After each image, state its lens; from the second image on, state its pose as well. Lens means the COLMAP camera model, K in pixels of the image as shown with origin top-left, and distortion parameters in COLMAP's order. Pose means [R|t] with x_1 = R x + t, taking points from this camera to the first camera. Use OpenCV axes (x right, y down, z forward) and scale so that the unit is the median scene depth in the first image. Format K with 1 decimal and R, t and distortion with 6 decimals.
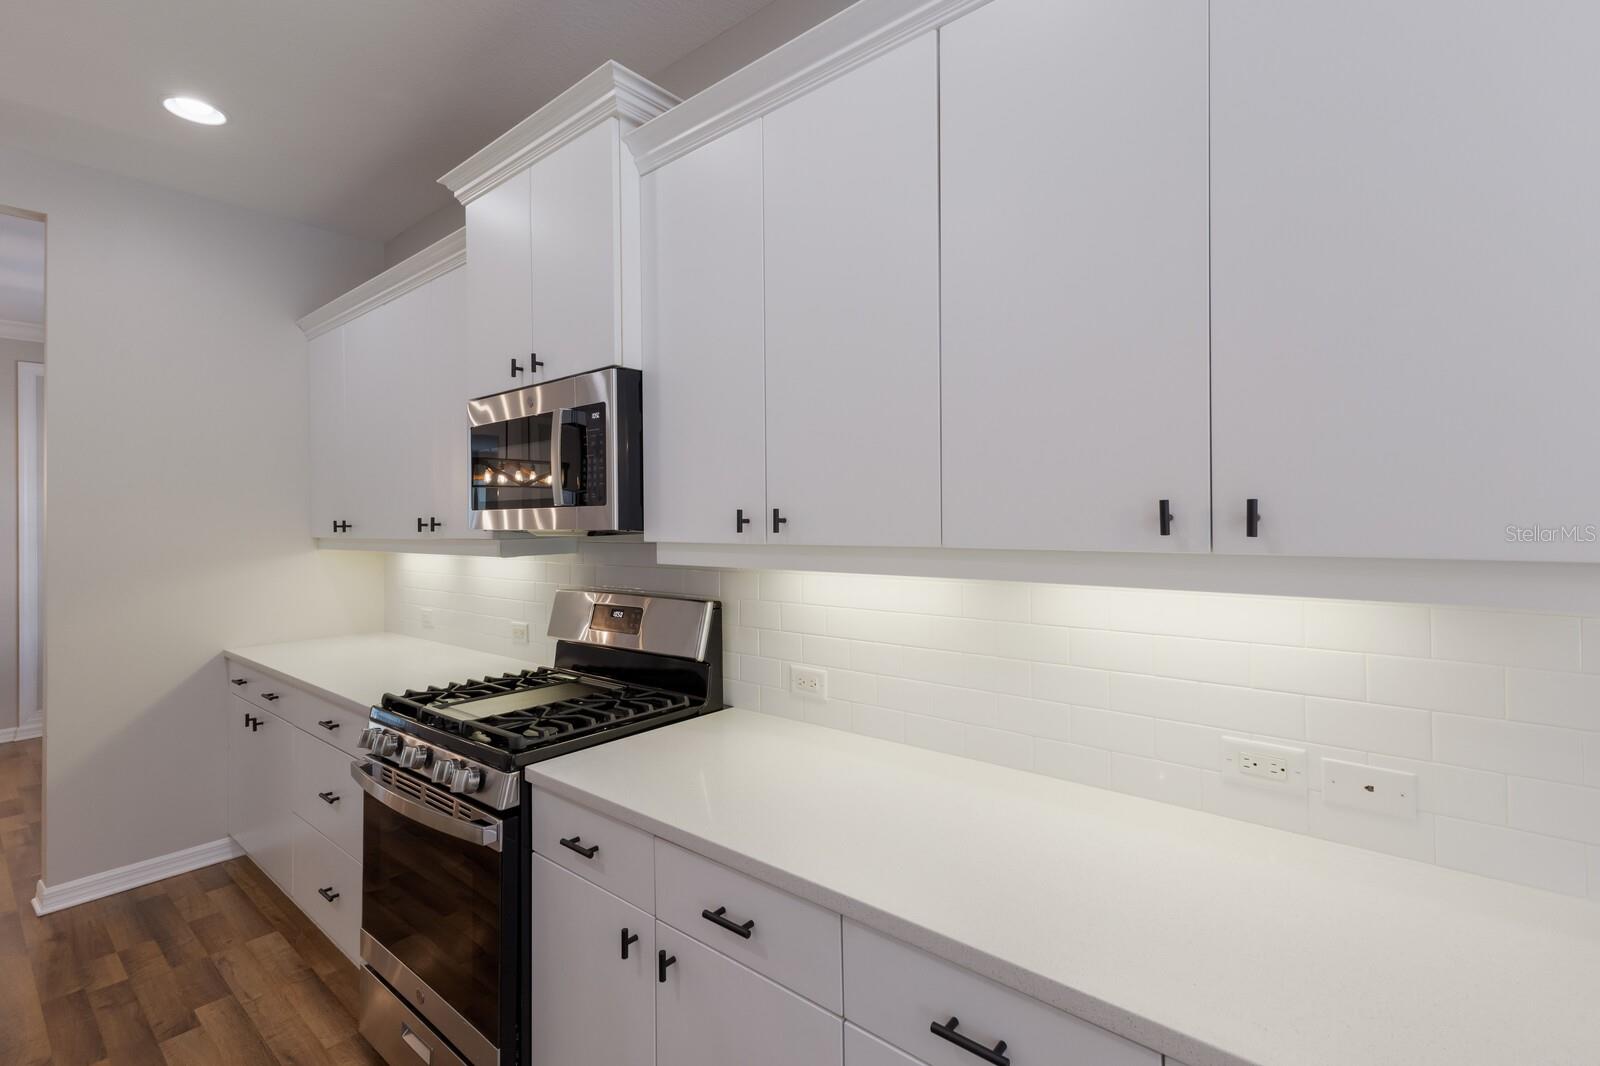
lens RADIAL K [[736.8, 0, 804.1], [0, 736.8, 518.0], [0, 0, 1]] dist [0.014087, -0.000135]
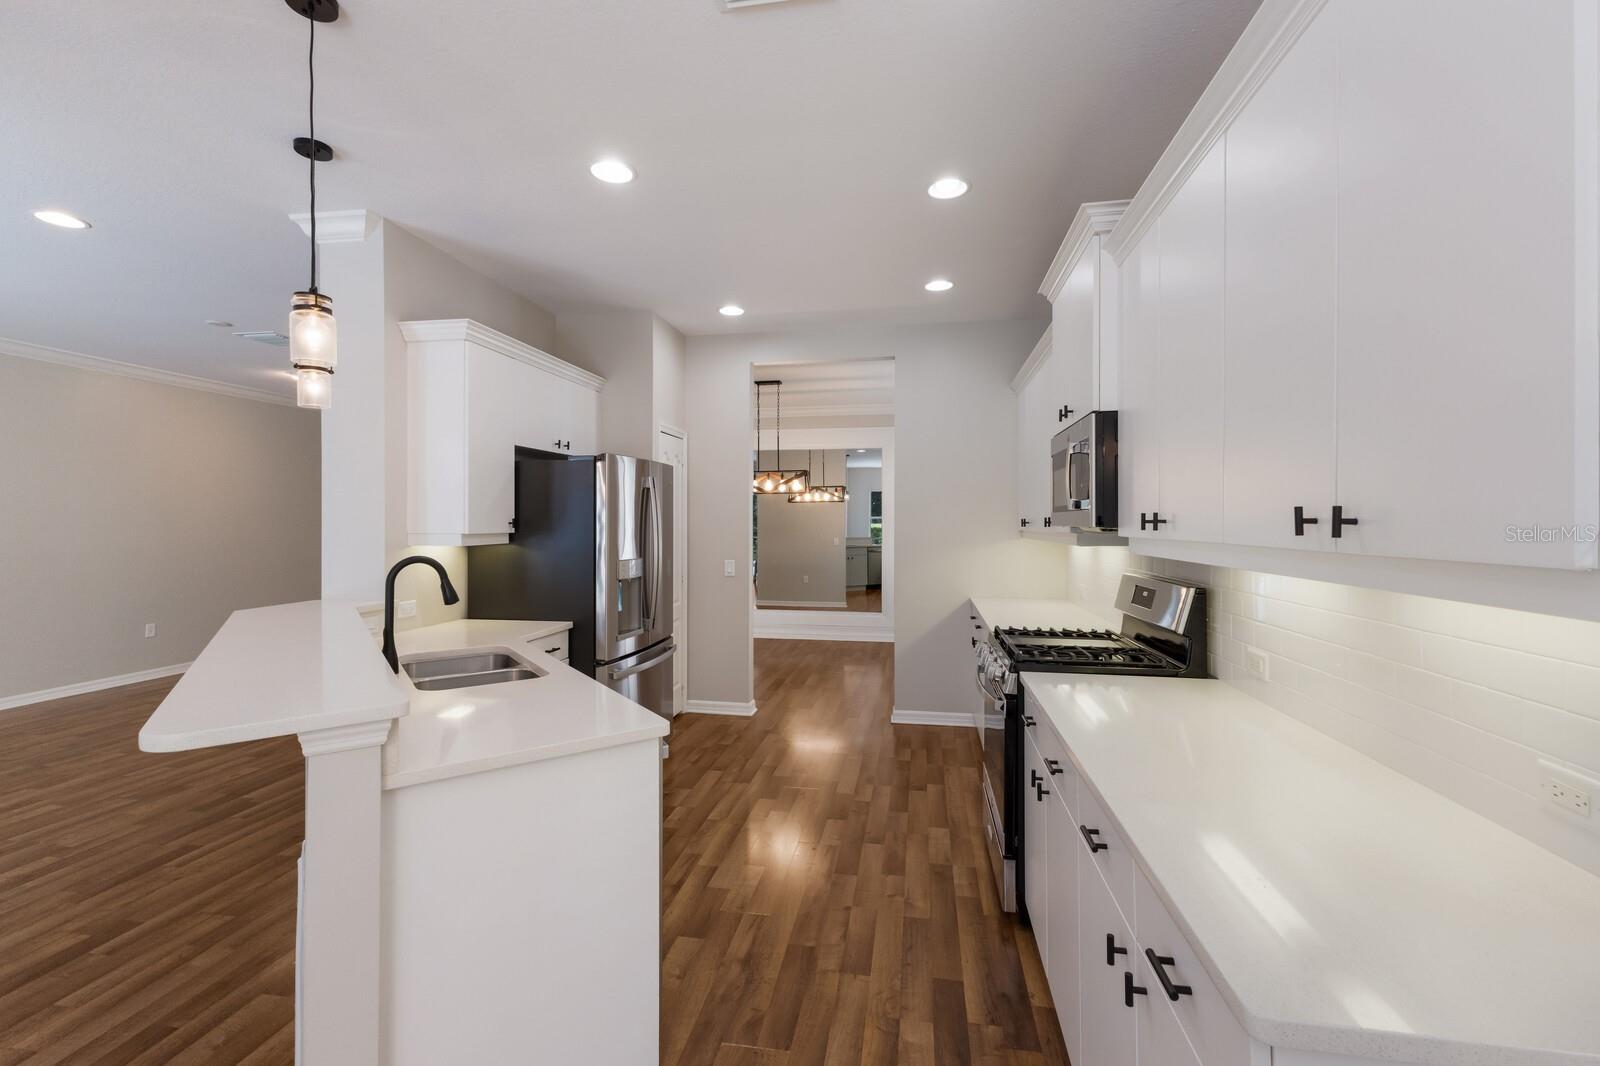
lens RADIAL K [[691.9, 0, 794.9], [0, 691.9, 534.2], [0, 0, 1]] dist [-0.001103, -0.000256]
pose [[0.502329, 0.024645, -0.864325, 0.490607], [-0.002510, 0.999631, 0.027044, -0.003702], [0.864673, -0.011416, 0.502205, -0.134282]]
